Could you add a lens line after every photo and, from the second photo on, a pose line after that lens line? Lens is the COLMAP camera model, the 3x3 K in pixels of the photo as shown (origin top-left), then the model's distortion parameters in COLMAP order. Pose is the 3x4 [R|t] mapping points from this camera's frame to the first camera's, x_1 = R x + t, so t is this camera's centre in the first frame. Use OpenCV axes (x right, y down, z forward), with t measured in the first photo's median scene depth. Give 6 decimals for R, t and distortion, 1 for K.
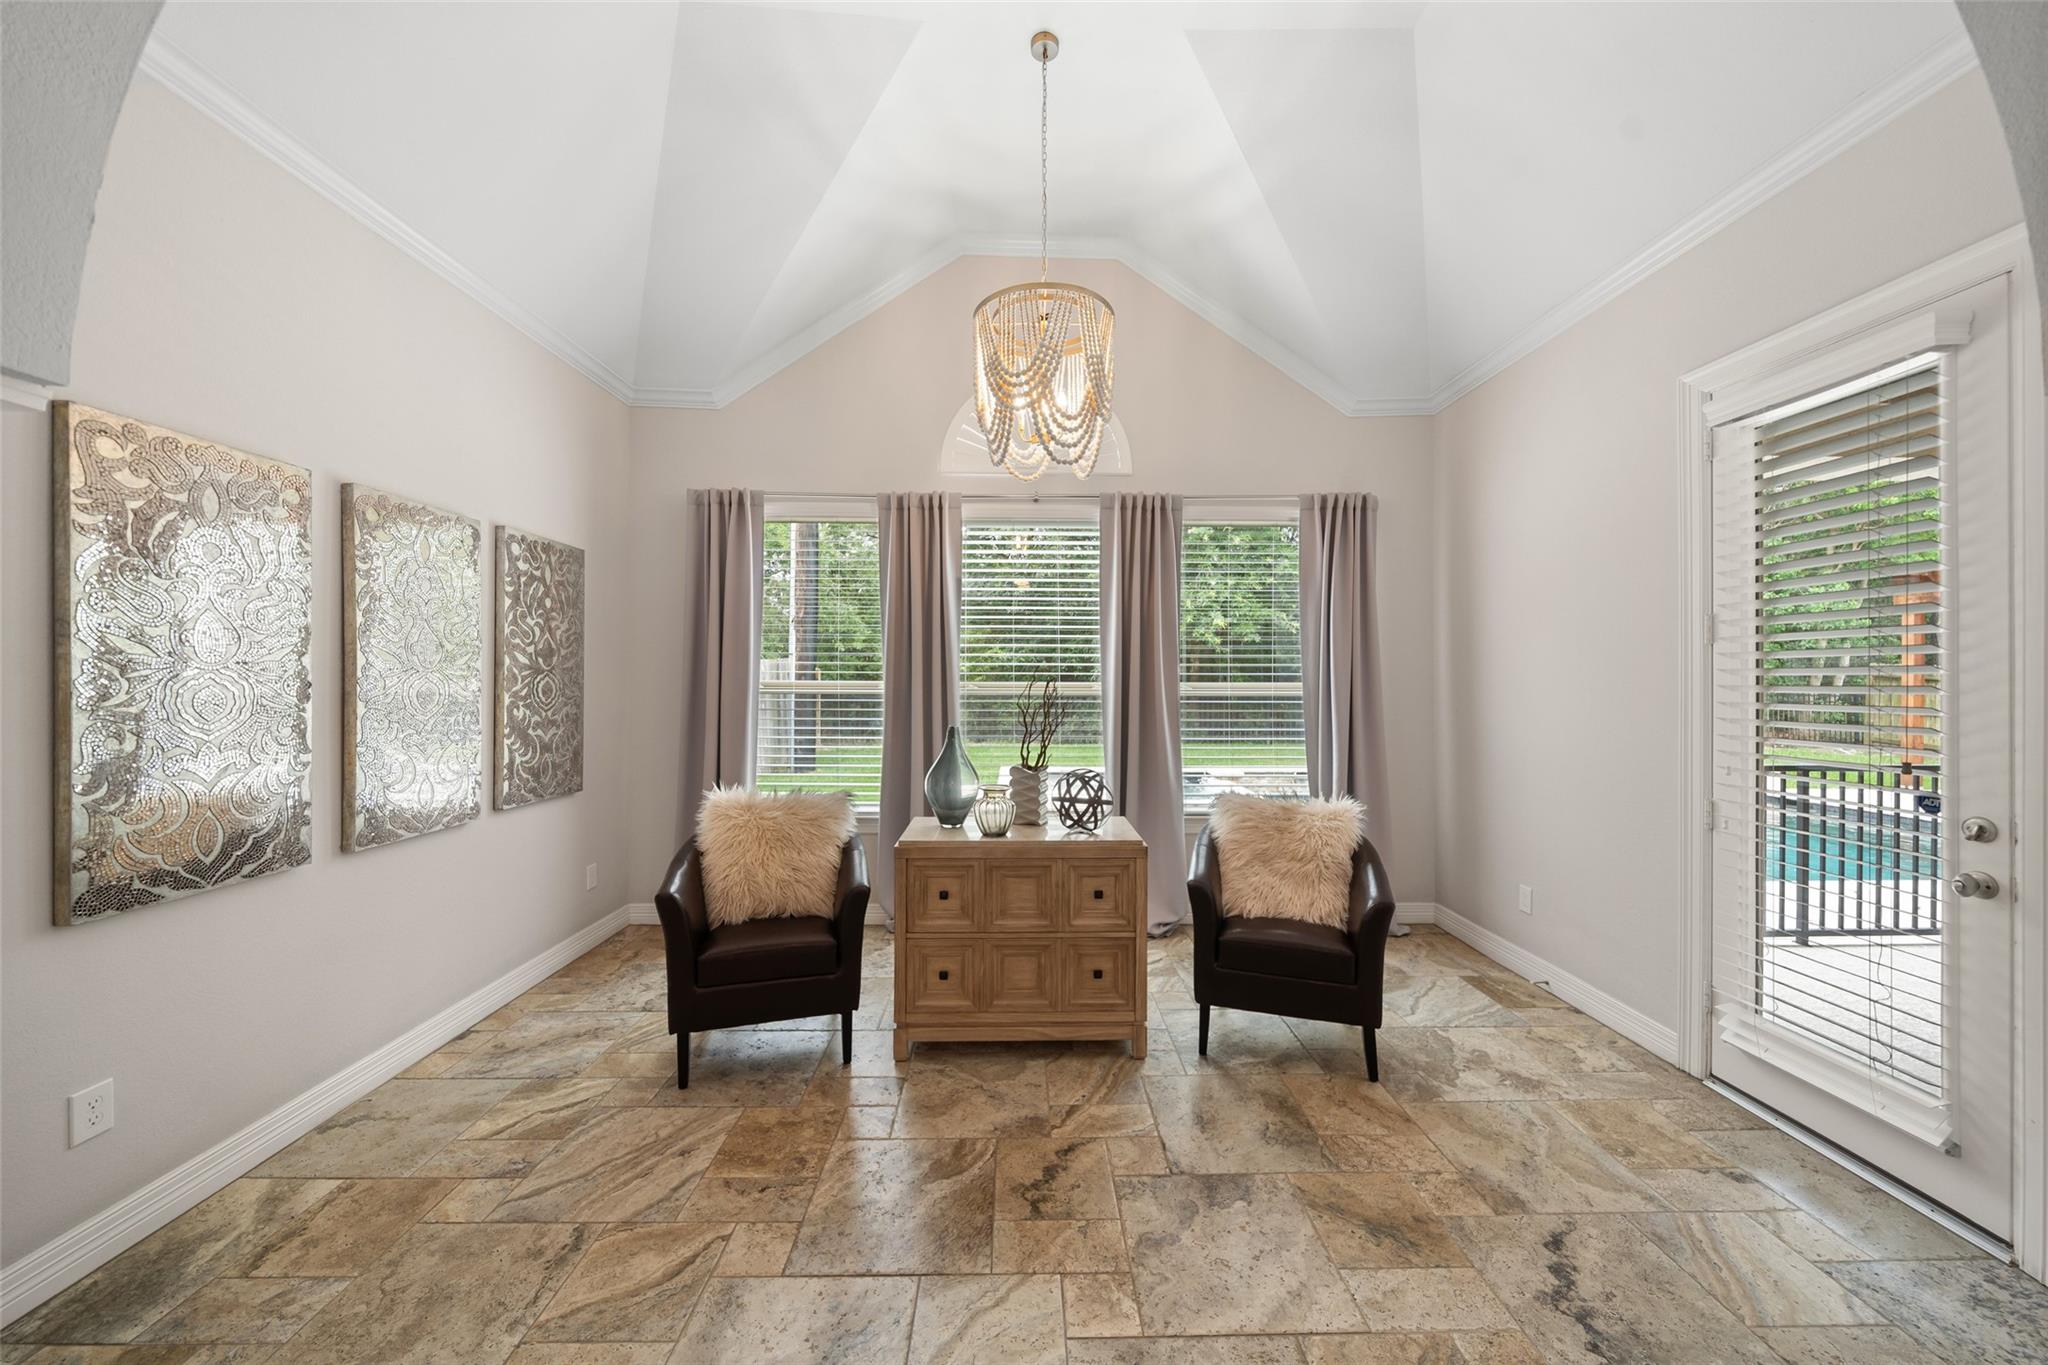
lens RADIAL K [[705.3, 0, 1024.1], [0, 705.3, 679.9], [0, 0, 1]] dist [-0.000424, -0.000032]
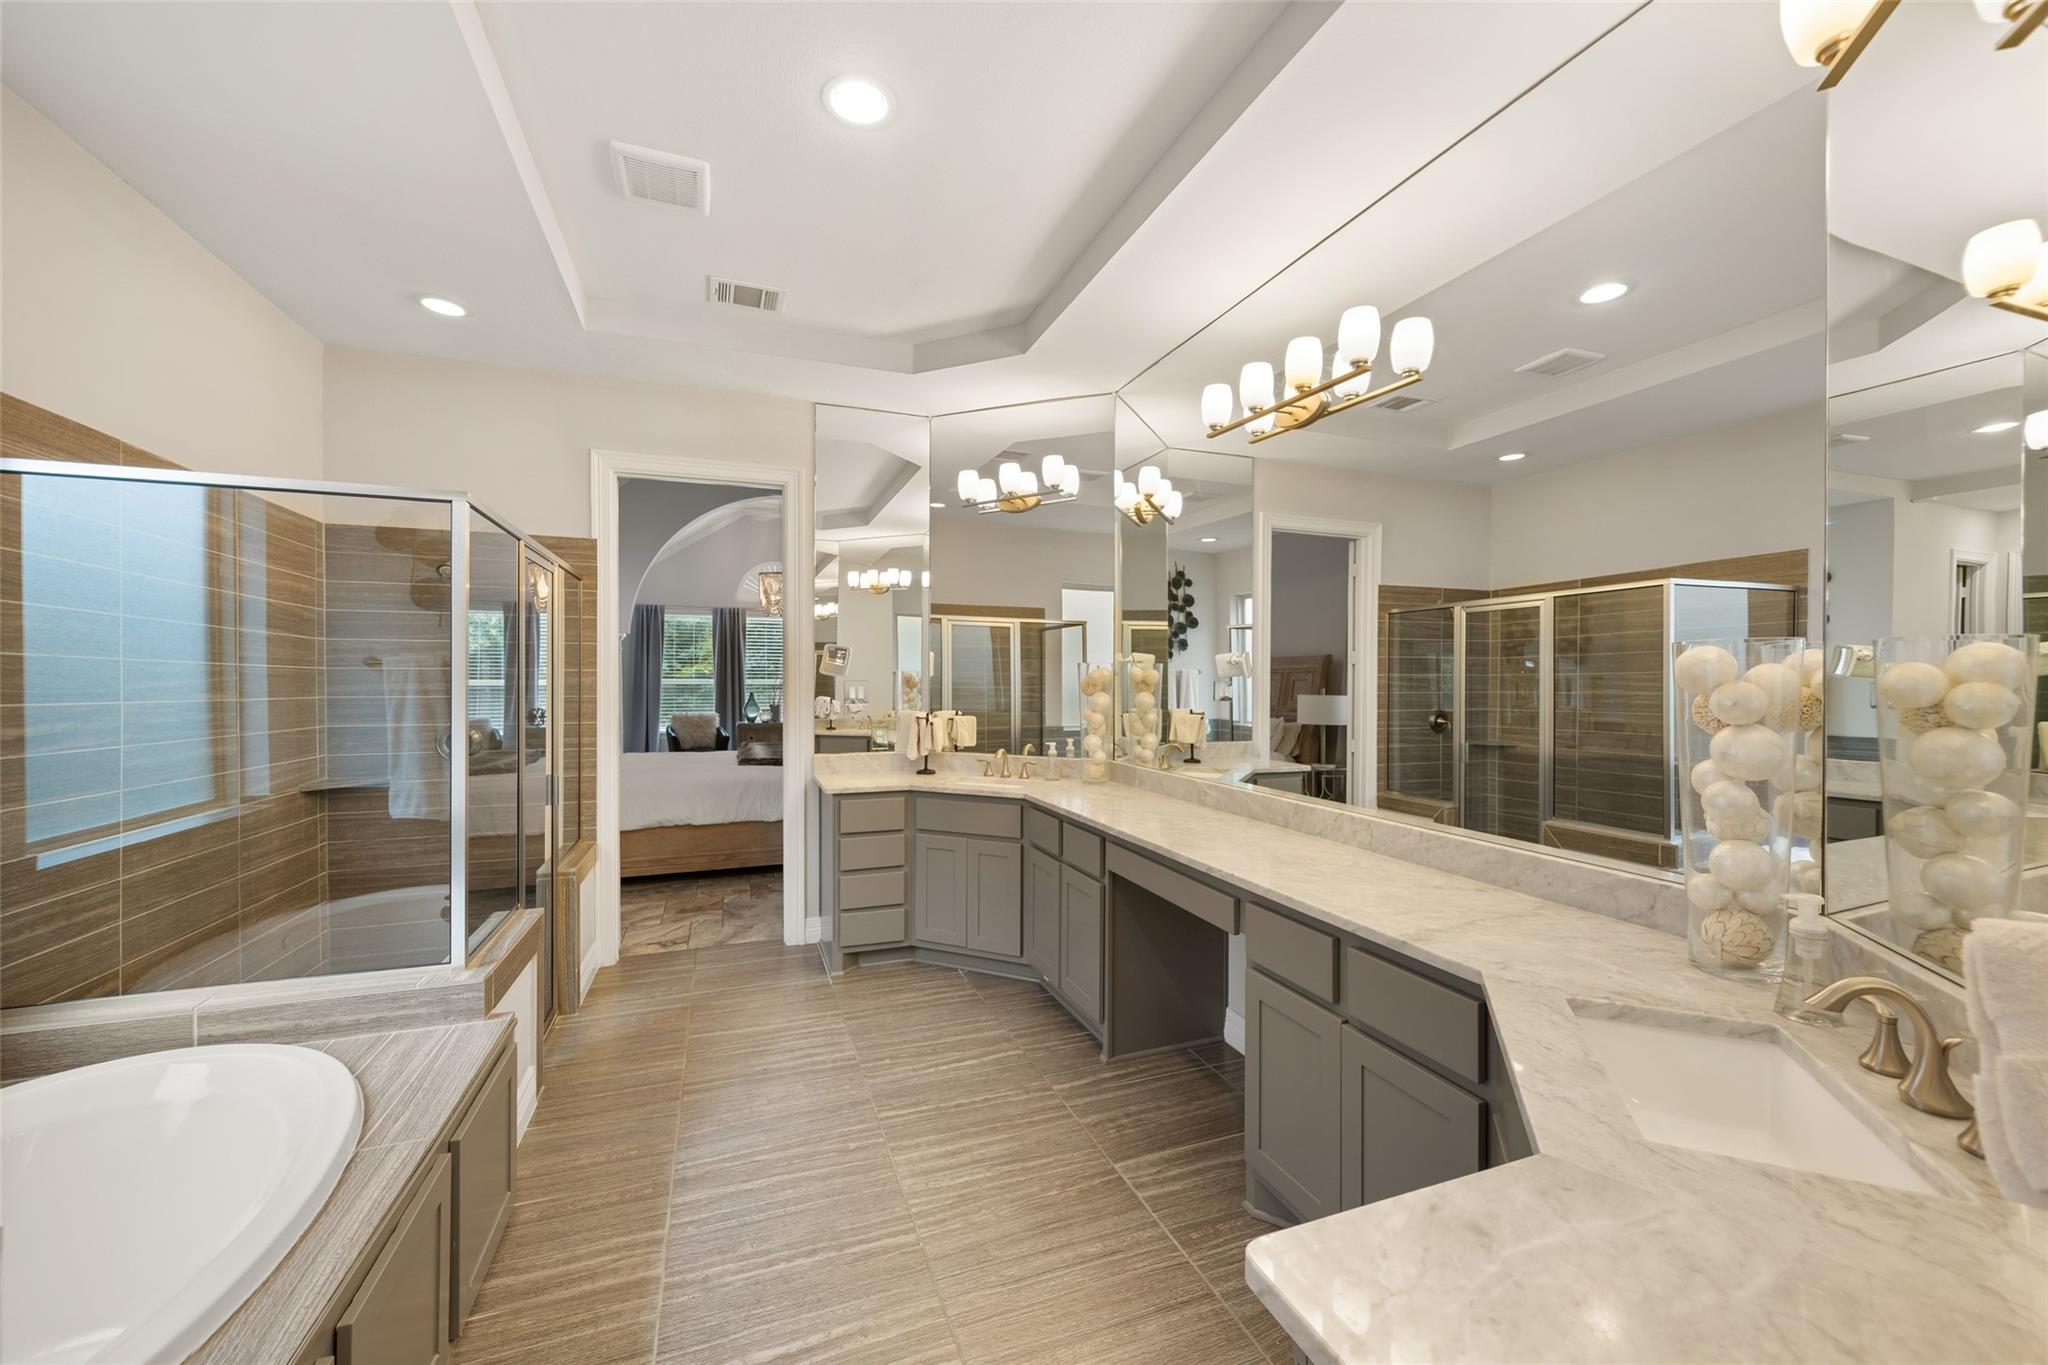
lens RADIAL K [[772.3, 0, 1024.9], [0, 772.3, 683.8], [0, 0, 1]] dist [0.000043, 0.000001]
pose [[0.942901, -0.000064, 0.333074, -0.070964], [0.000110, 1.000000, -0.000118, 0.019124], [-0.333074, 0.000148, 0.942901, -2.084873]]
